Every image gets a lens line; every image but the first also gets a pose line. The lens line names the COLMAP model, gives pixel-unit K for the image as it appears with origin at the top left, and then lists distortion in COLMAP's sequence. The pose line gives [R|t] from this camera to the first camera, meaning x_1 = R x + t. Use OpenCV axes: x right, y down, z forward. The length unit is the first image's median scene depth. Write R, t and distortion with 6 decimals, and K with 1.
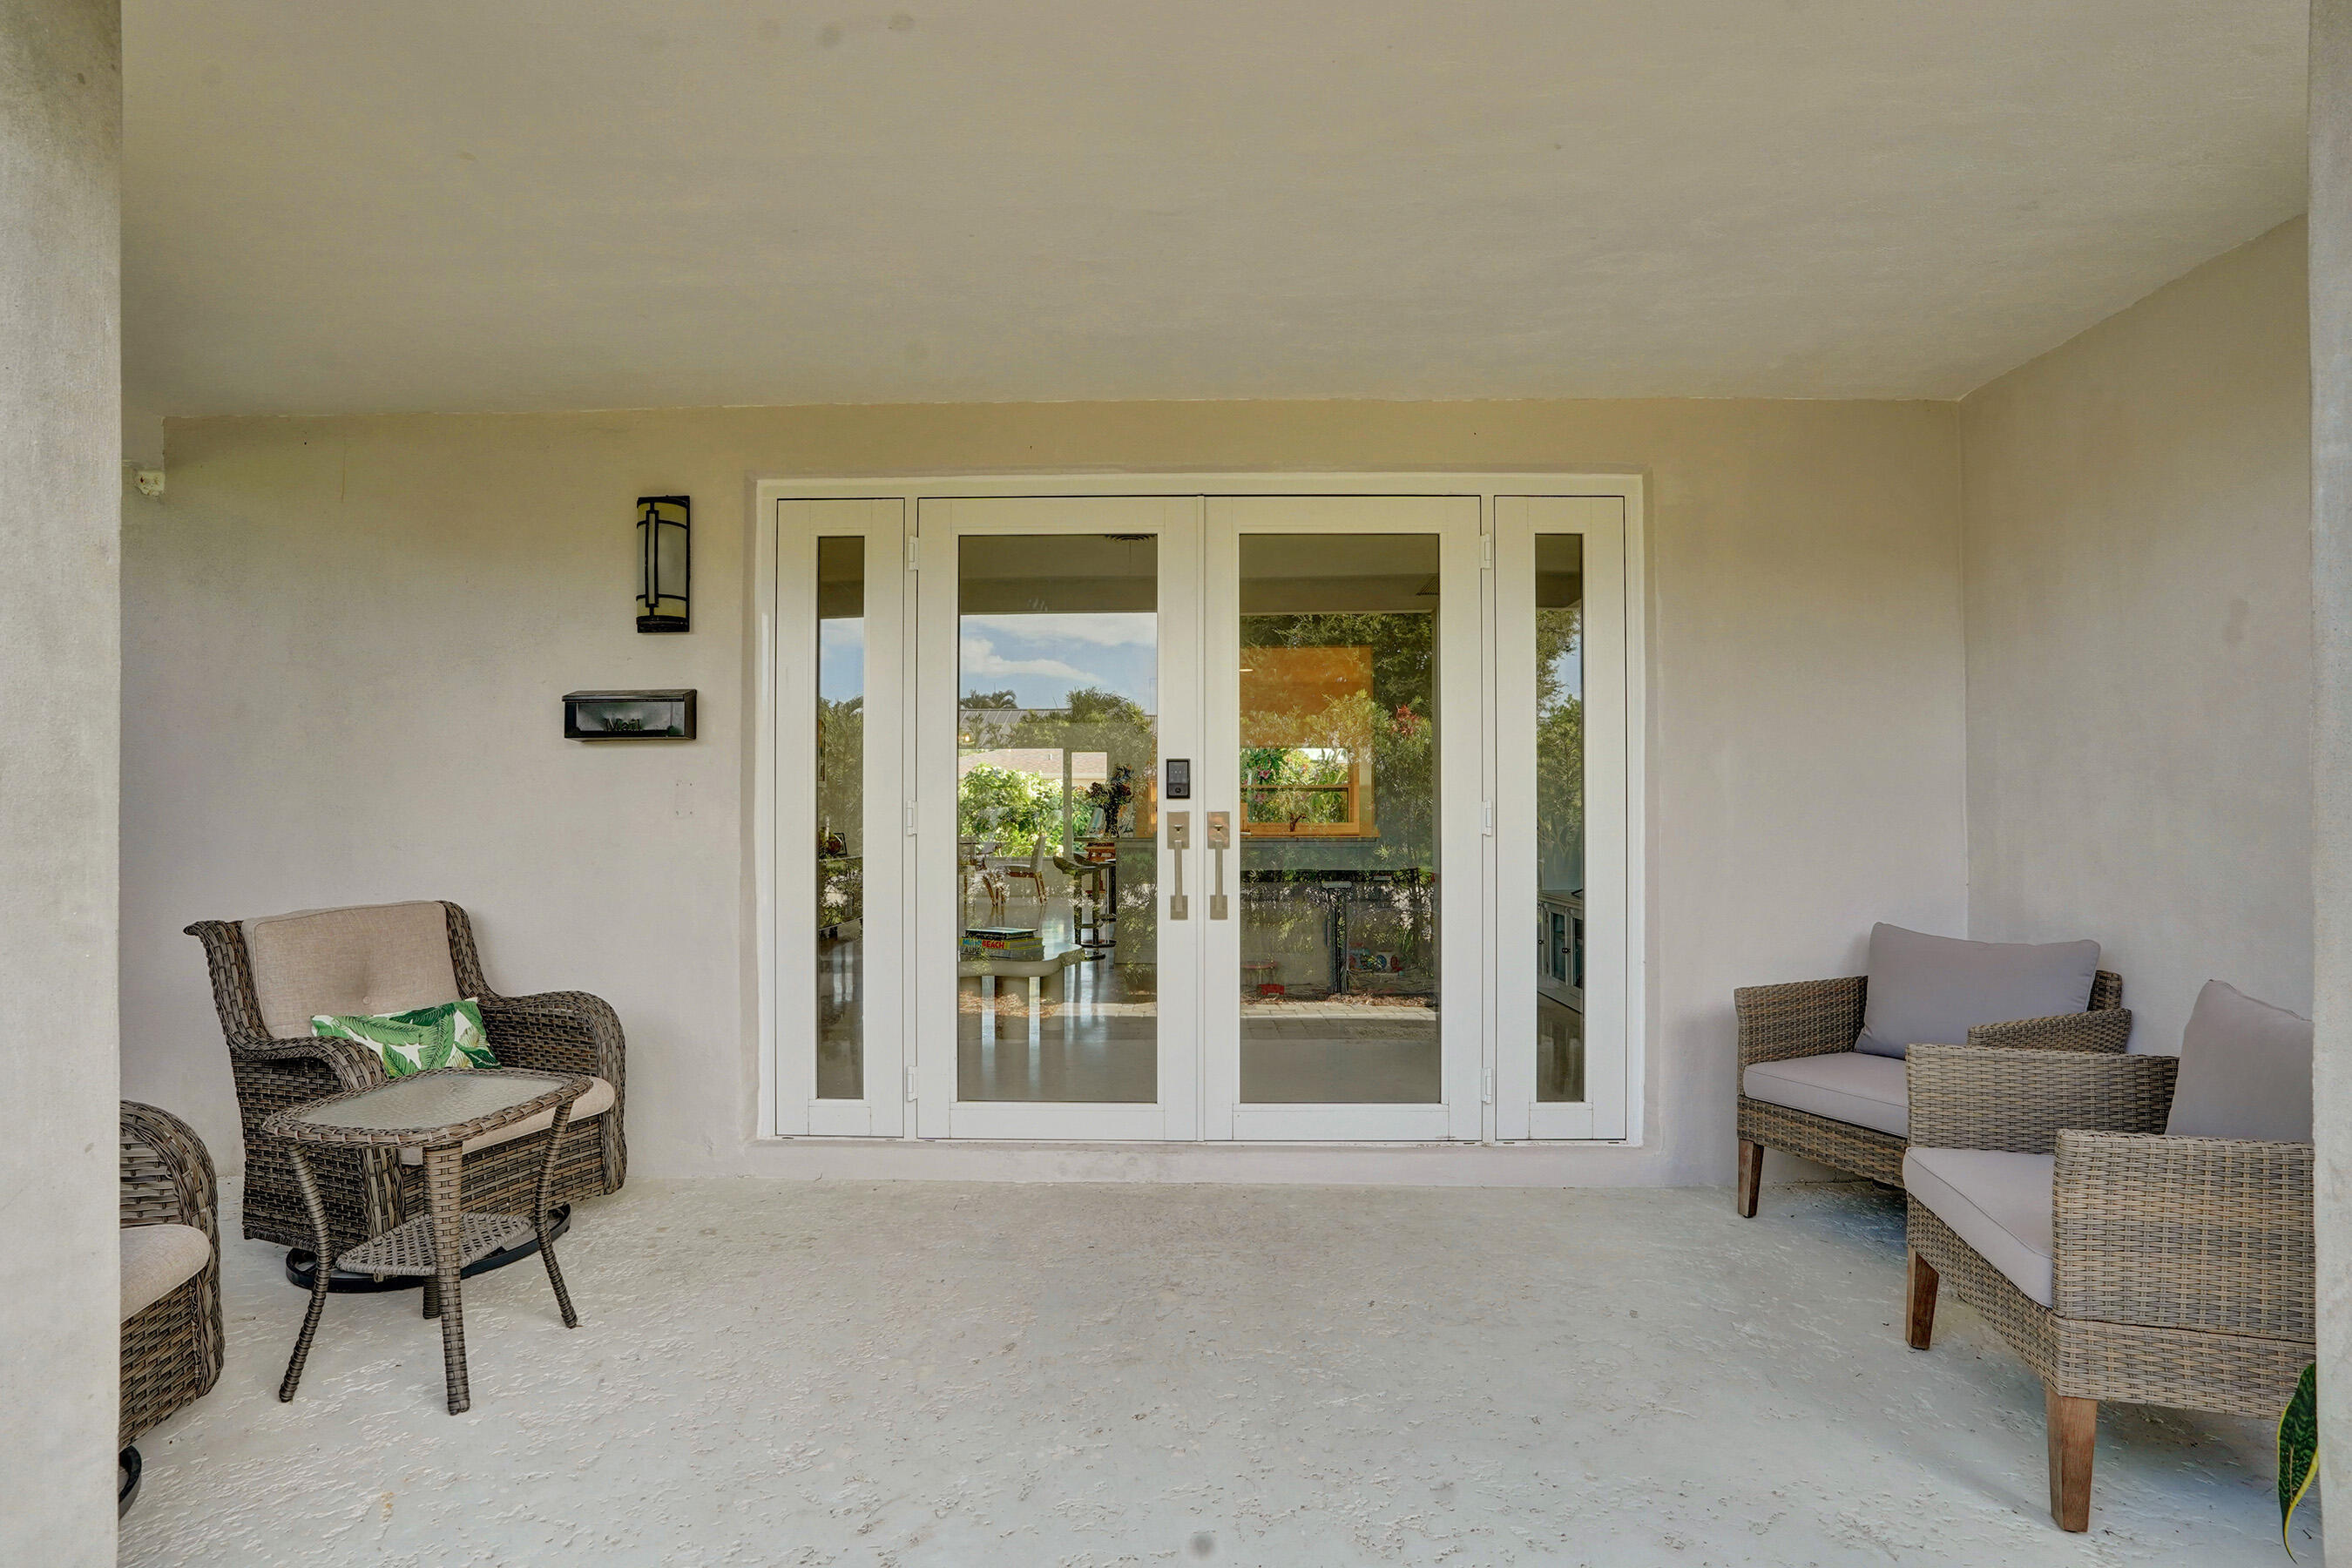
lens RADIAL K [[1131.5, 0, 1176.0], [0, 1131.5, 784.0], [0, 0, 1]] dist [-0.047118, 0.019114]
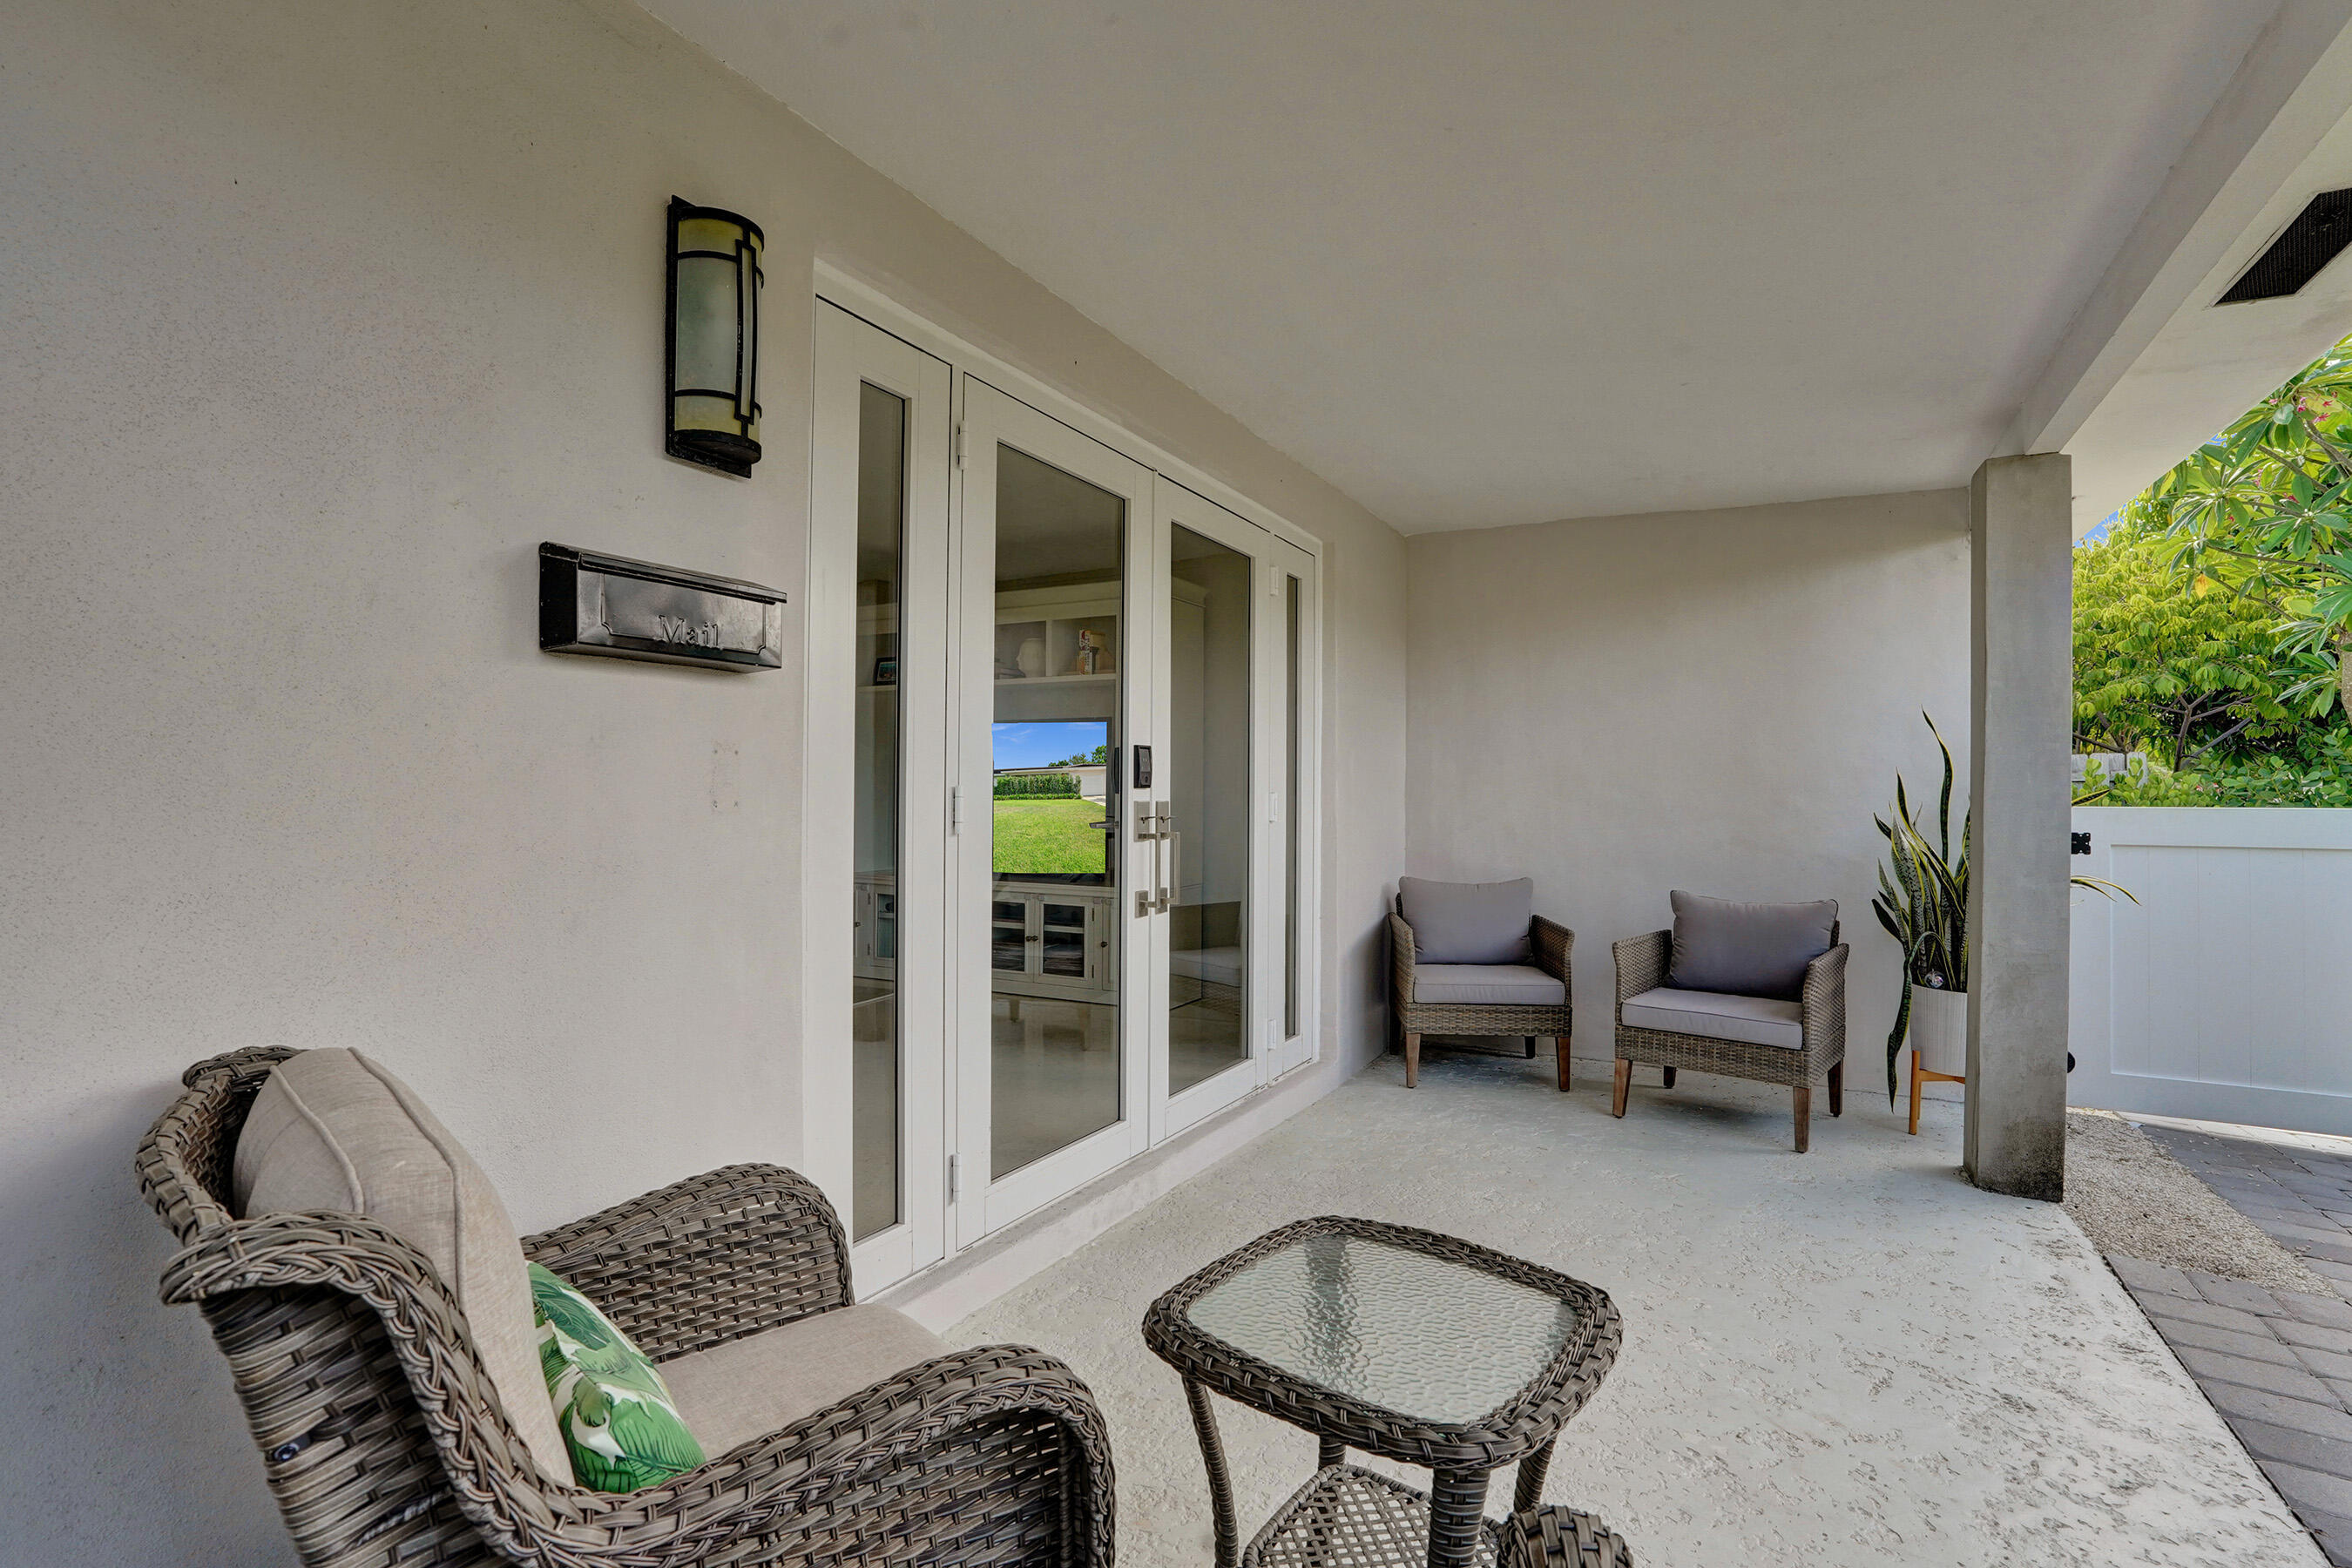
lens RADIAL K [[1140.8, 0, 1175.6], [0, 1140.8, 792.0], [0, 0, 1]] dist [-0.049988, 0.024362]
pose [[0.476403, 0.006346, 0.879204, -0.817553], [-0.027511, 0.999592, 0.007692, 0.008385], [-0.878797, -0.027853, 0.476383, 0.540398]]
